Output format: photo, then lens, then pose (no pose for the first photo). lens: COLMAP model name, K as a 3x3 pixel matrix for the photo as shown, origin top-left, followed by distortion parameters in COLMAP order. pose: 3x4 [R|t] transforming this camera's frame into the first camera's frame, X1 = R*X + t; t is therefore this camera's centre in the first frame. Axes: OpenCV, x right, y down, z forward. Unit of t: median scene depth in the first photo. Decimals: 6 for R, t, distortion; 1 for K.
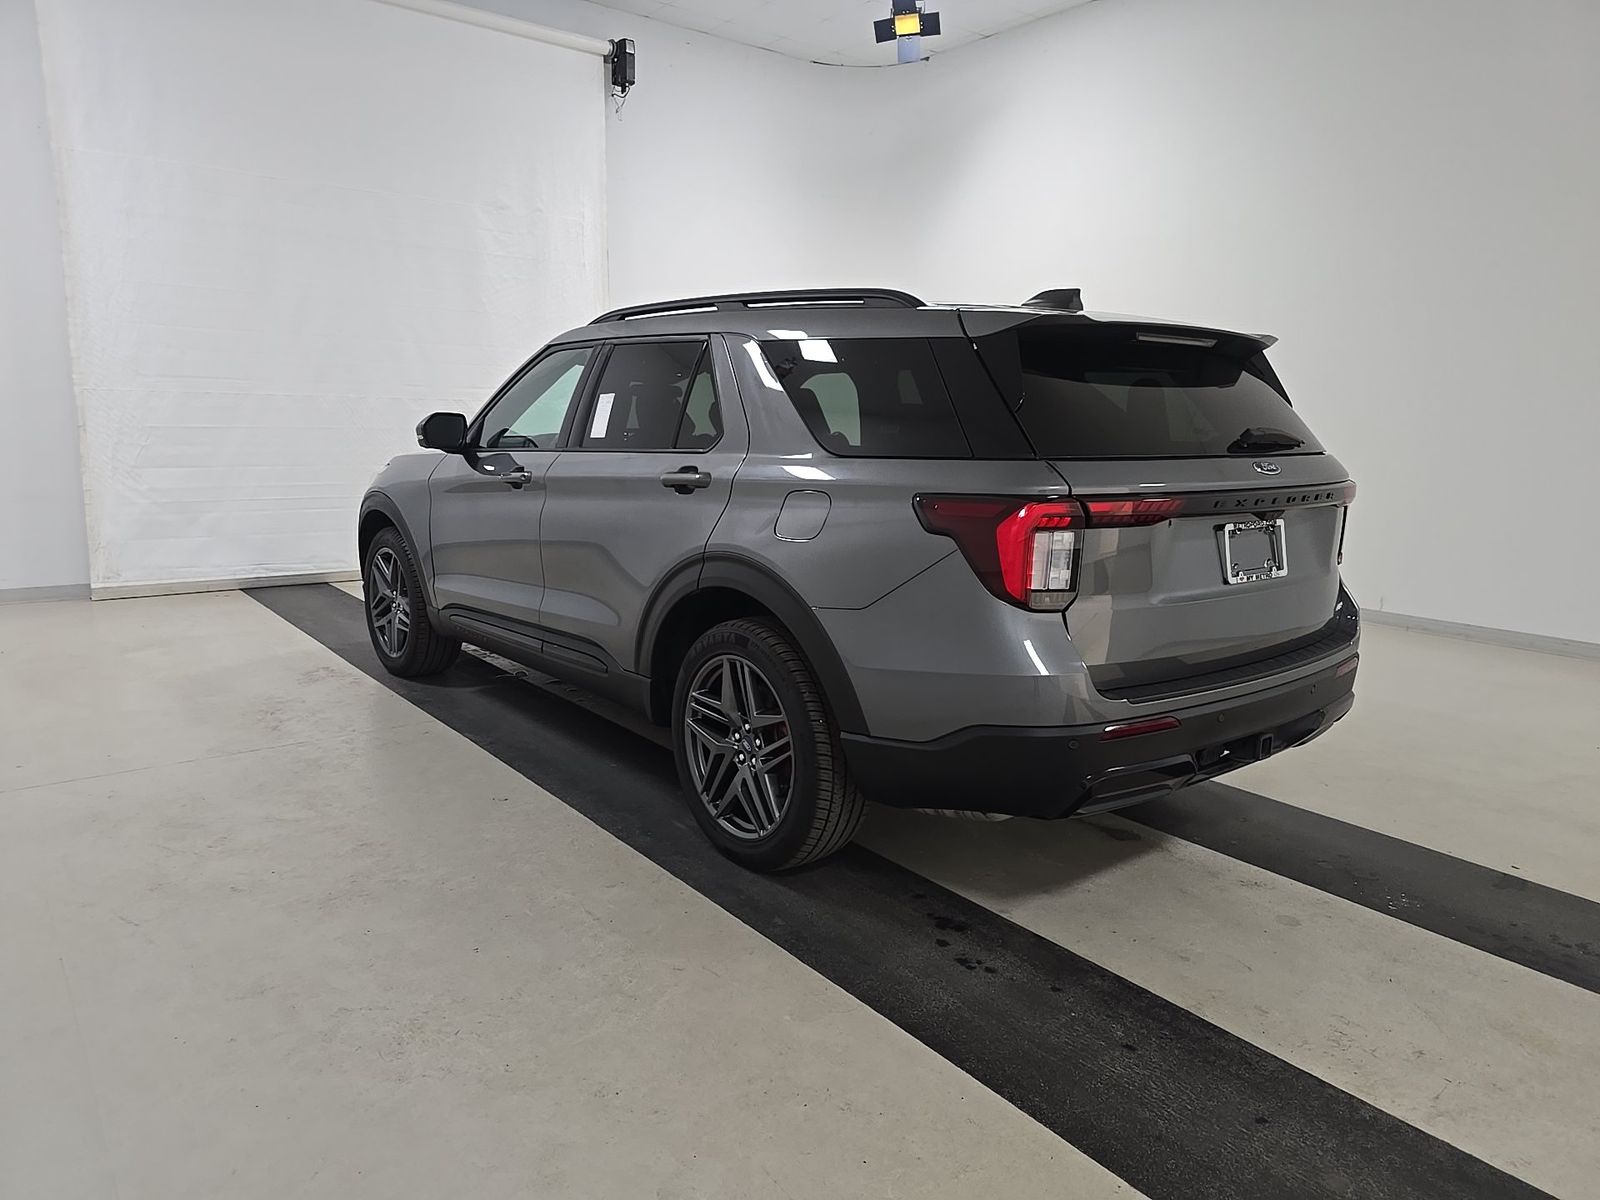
lens RADIAL K [[1088.8, 0, 805.2], [0, 1088.8, 604.0], [0, 0, 1]] dist [0.004493, -0.000622]
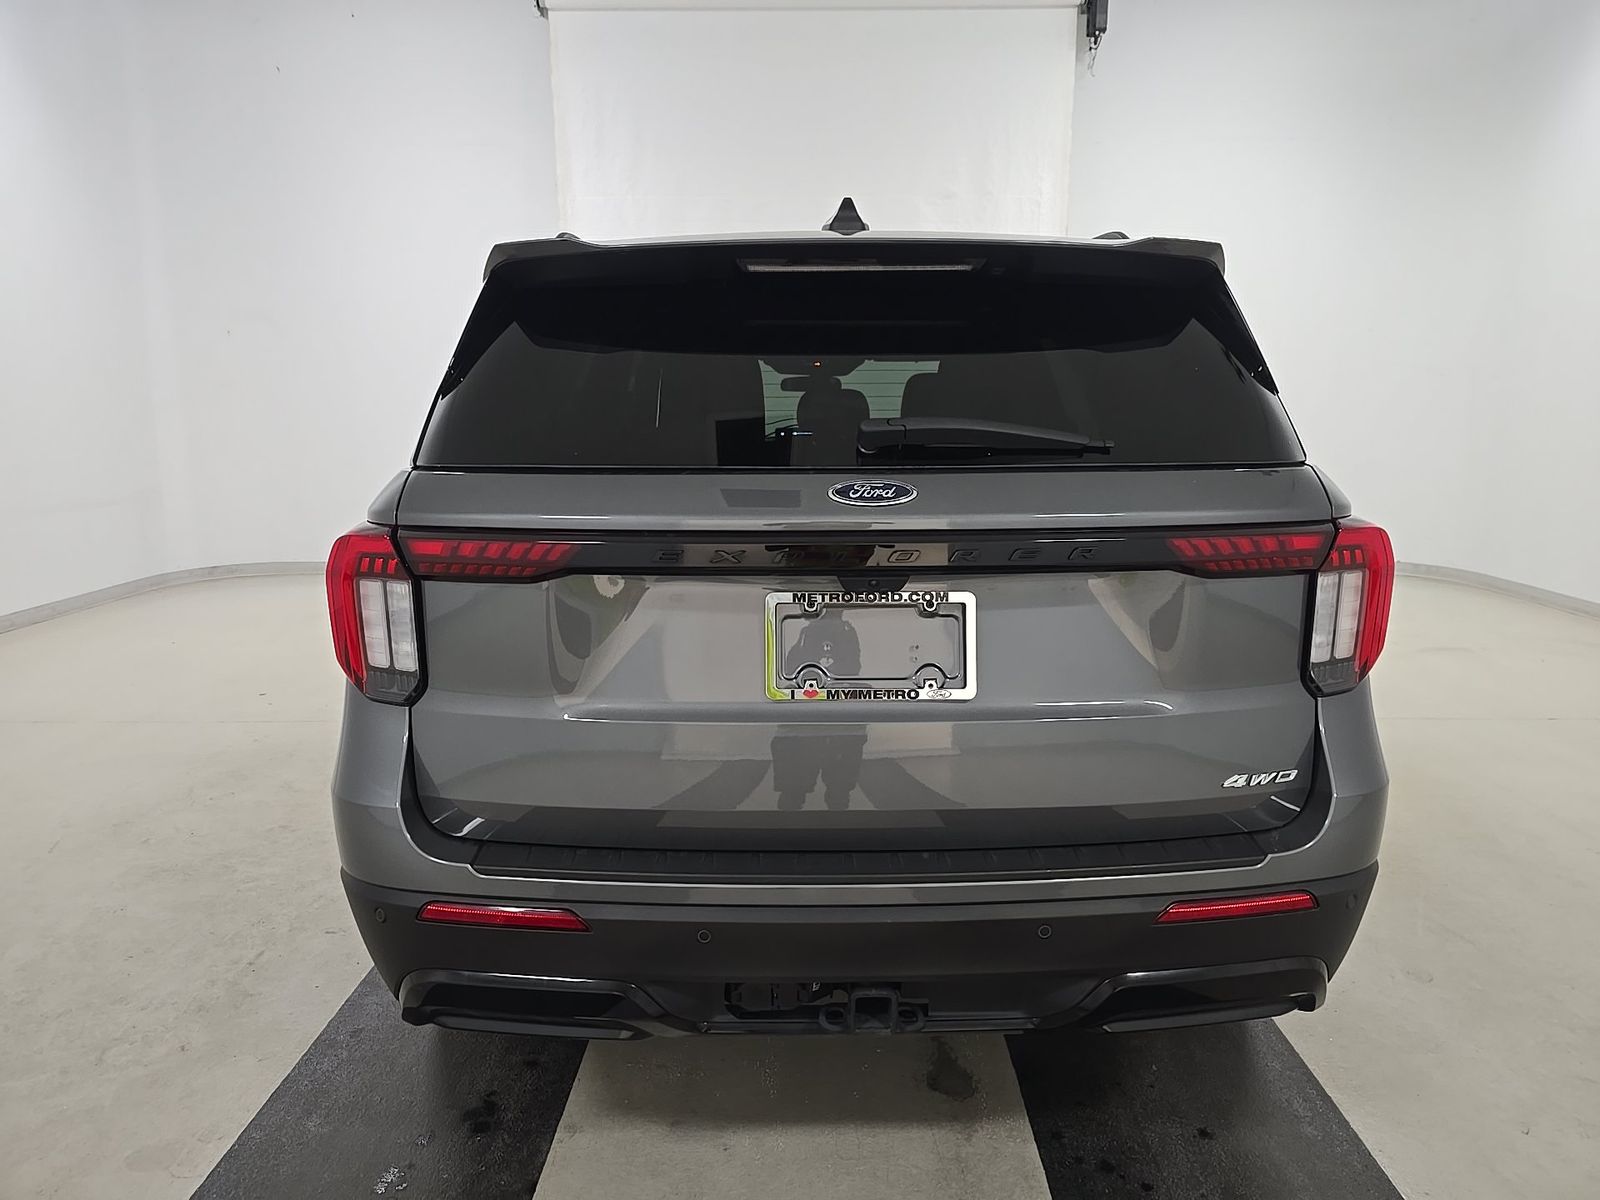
lens RADIAL K [[1088.8, 0, 805.2], [0, 1088.8, 604.0], [0, 0, 1]] dist [0.004493, -0.000622]
pose [[0.779113, 0.089944, -0.620397, 0.653500], [-0.090950, 0.995401, 0.030093, -0.074986], [0.620250, 0.032979, 0.783710, 0.514420]]
